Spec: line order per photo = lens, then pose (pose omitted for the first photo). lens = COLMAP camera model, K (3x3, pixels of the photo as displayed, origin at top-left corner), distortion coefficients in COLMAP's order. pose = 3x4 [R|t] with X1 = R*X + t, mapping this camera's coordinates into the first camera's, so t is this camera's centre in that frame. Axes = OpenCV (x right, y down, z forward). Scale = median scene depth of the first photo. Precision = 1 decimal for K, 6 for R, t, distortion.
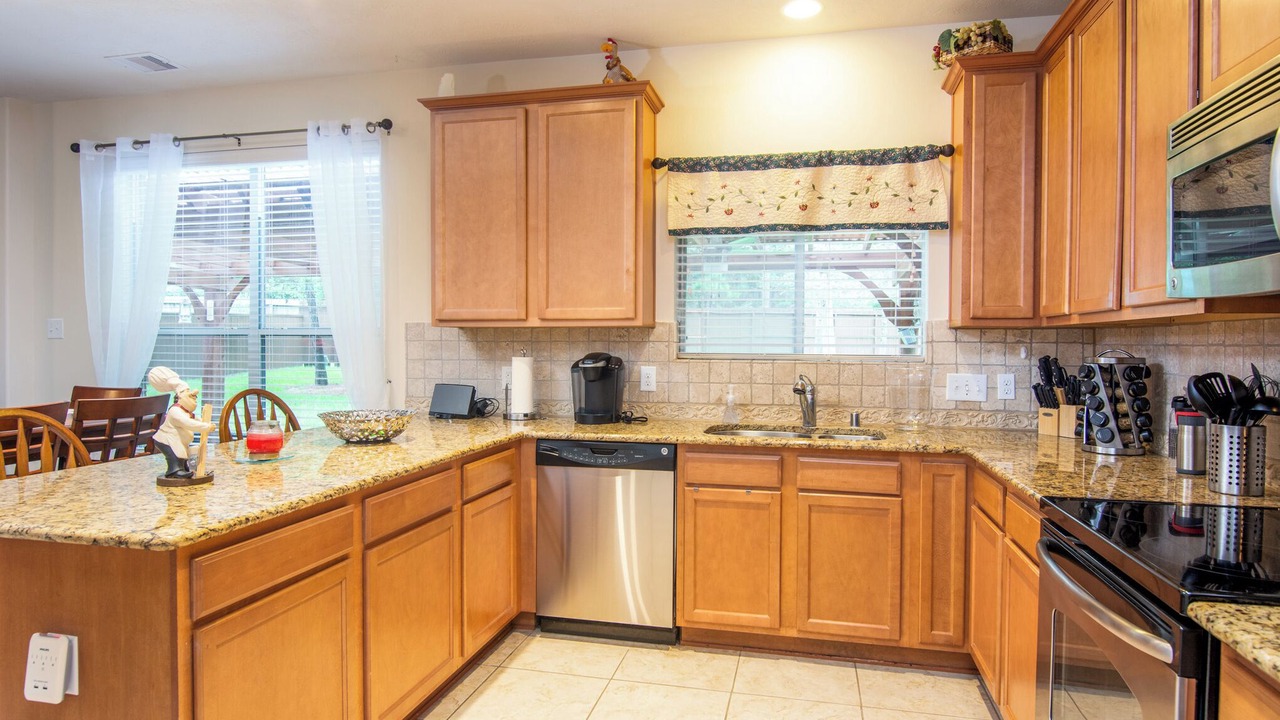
lens RADIAL K [[748.1, 0, 640.1], [0, 748.1, 357.3], [0, 0, 1]] dist [-0.007194, -0.010749]
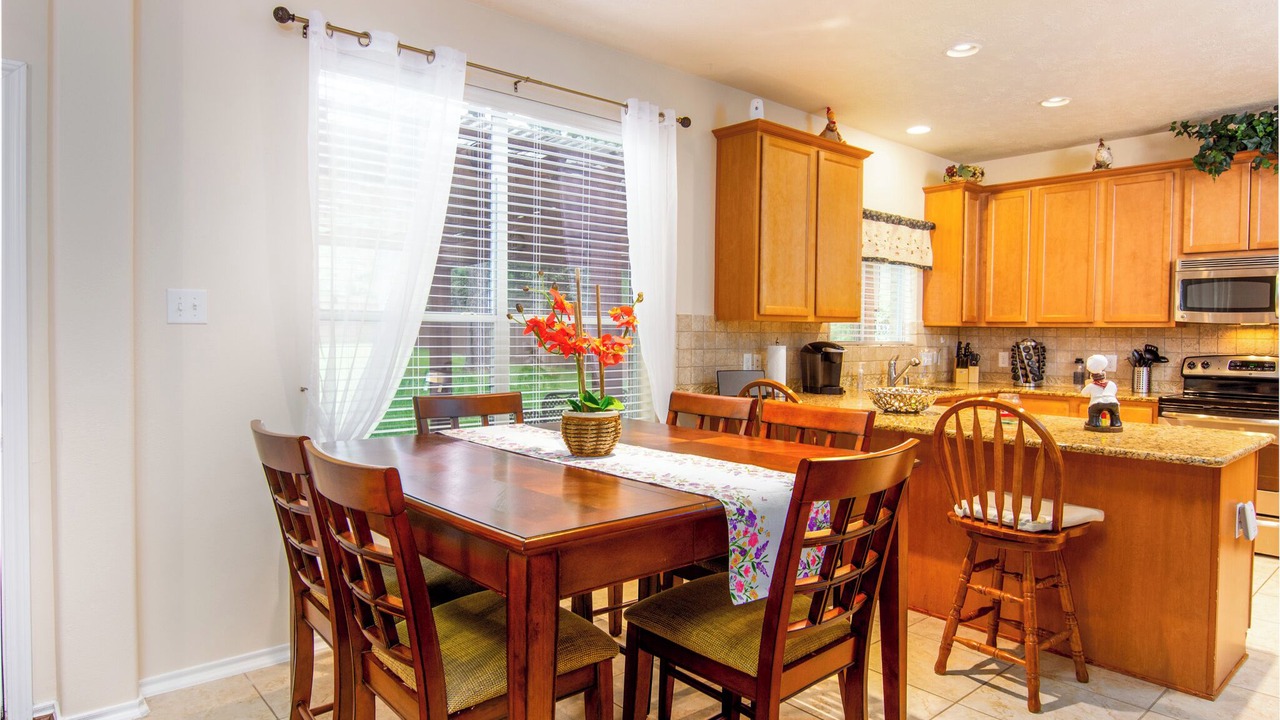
lens RADIAL K [[748.1, 0, 632.9], [0, 748.1, 355.3], [0, 0, 1]] dist [-0.007194, -0.010749]
pose [[0.589591, -0.024251, 0.807338, -1.343657], [0.005831, 0.999651, 0.025769, -0.018431], [-0.807681, -0.010485, 0.589527, 0.488659]]
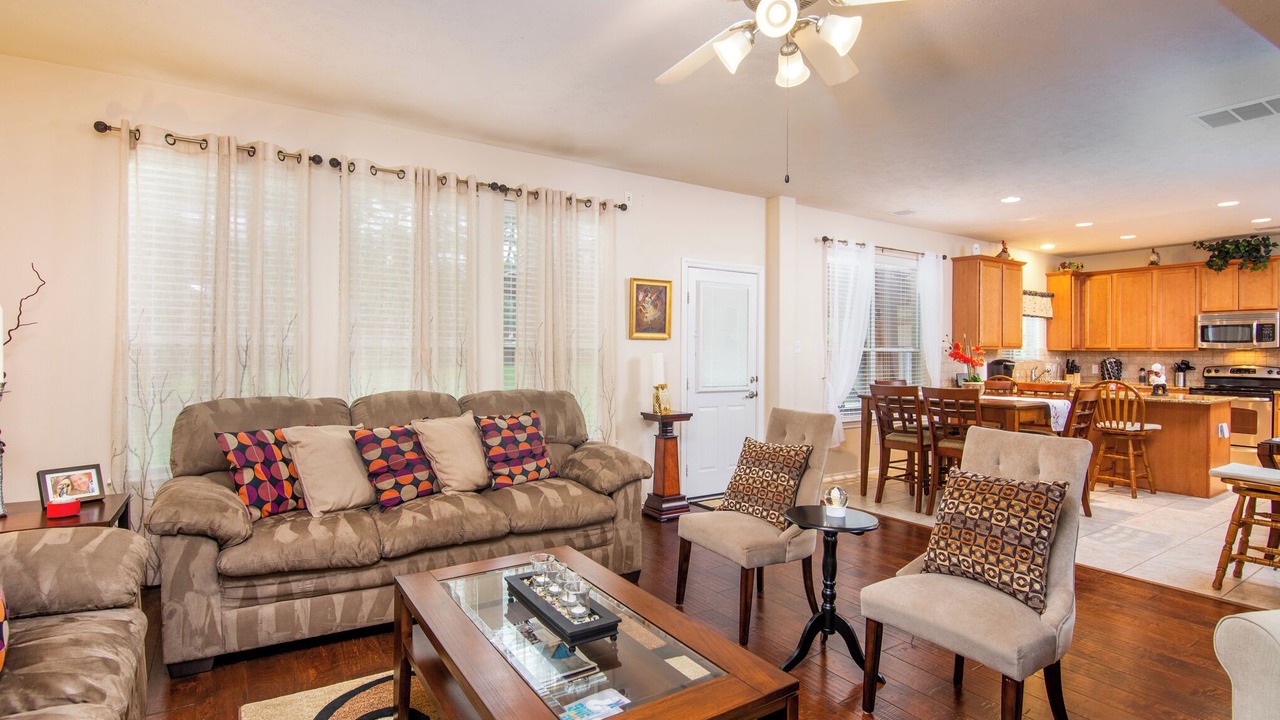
lens RADIAL K [[624.6, 0, 636.9], [0, 624.6, 354.8], [0, 0, 1]] dist [-0.021270, -0.000849]
pose [[0.691580, -0.005479, 0.722279, -2.526095], [0.011497, 0.999928, -0.003423, -0.029927], [-0.722209, 0.010671, 0.691593, 0.424984]]
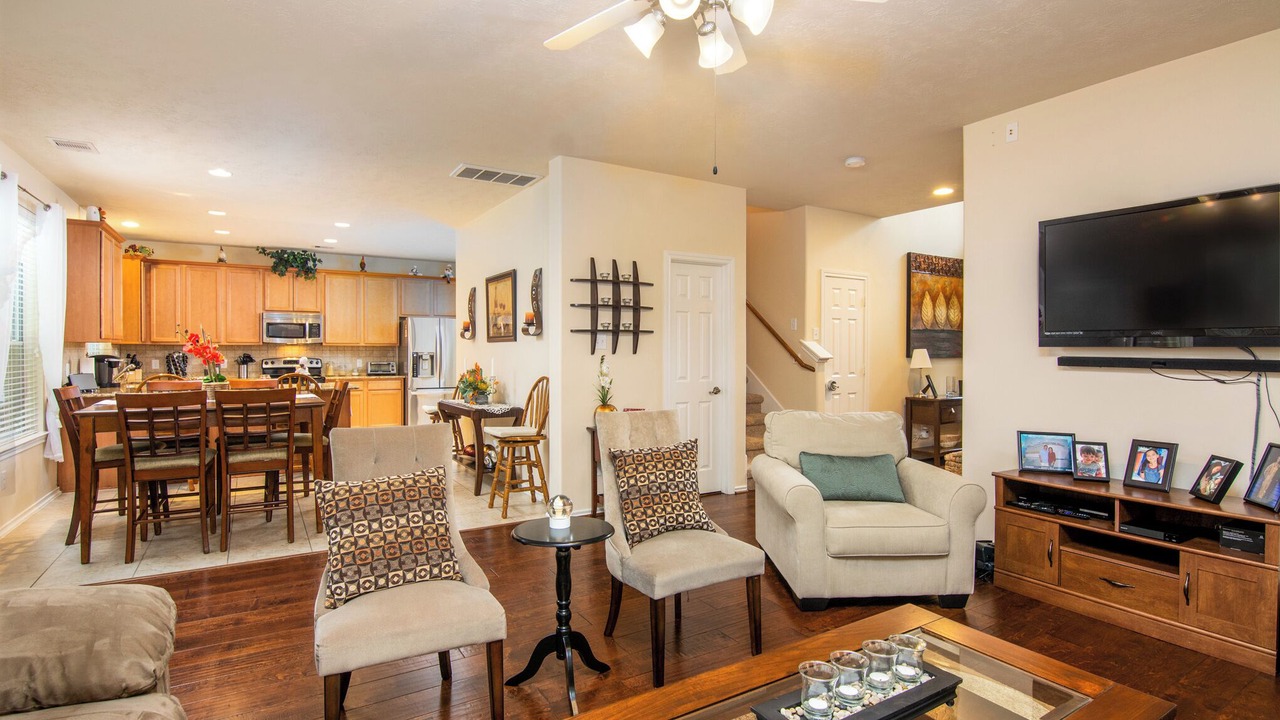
lens RADIAL K [[624.6, 0, 636.6], [0, 624.6, 359.5], [0, 0, 1]] dist [-0.021270, -0.000849]
pose [[-0.709389, -0.018673, 0.704570, -2.363740], [0.005327, 0.999478, 0.031853, -0.041515], [-0.704797, 0.026349, -0.708920, 1.172291]]
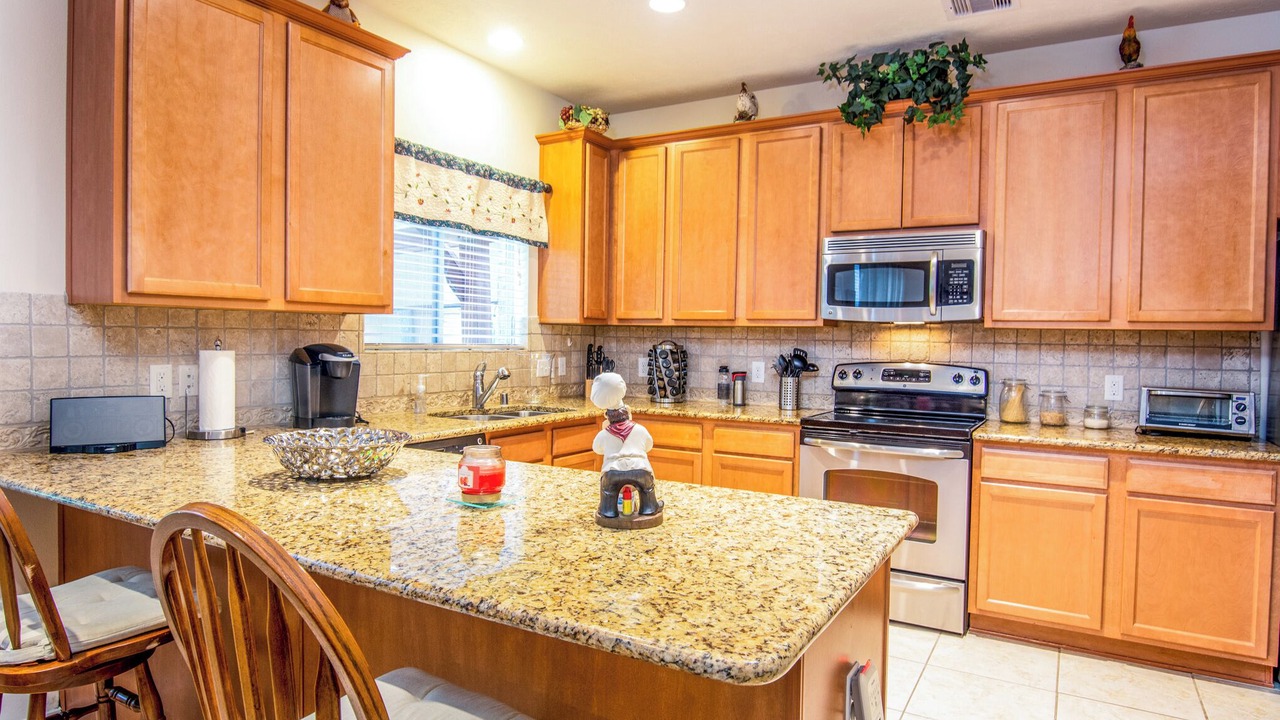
lens RADIAL K [[748.1, 0, 636.6], [0, 748.1, 358.7], [0, 0, 1]] dist [-0.007194, -0.010749]
pose [[0.296651, -0.026758, 0.954611, -0.749123], [0.000515, 0.999612, 0.027859, -0.012734], [-0.954986, -0.007773, 0.296549, 0.425677]]
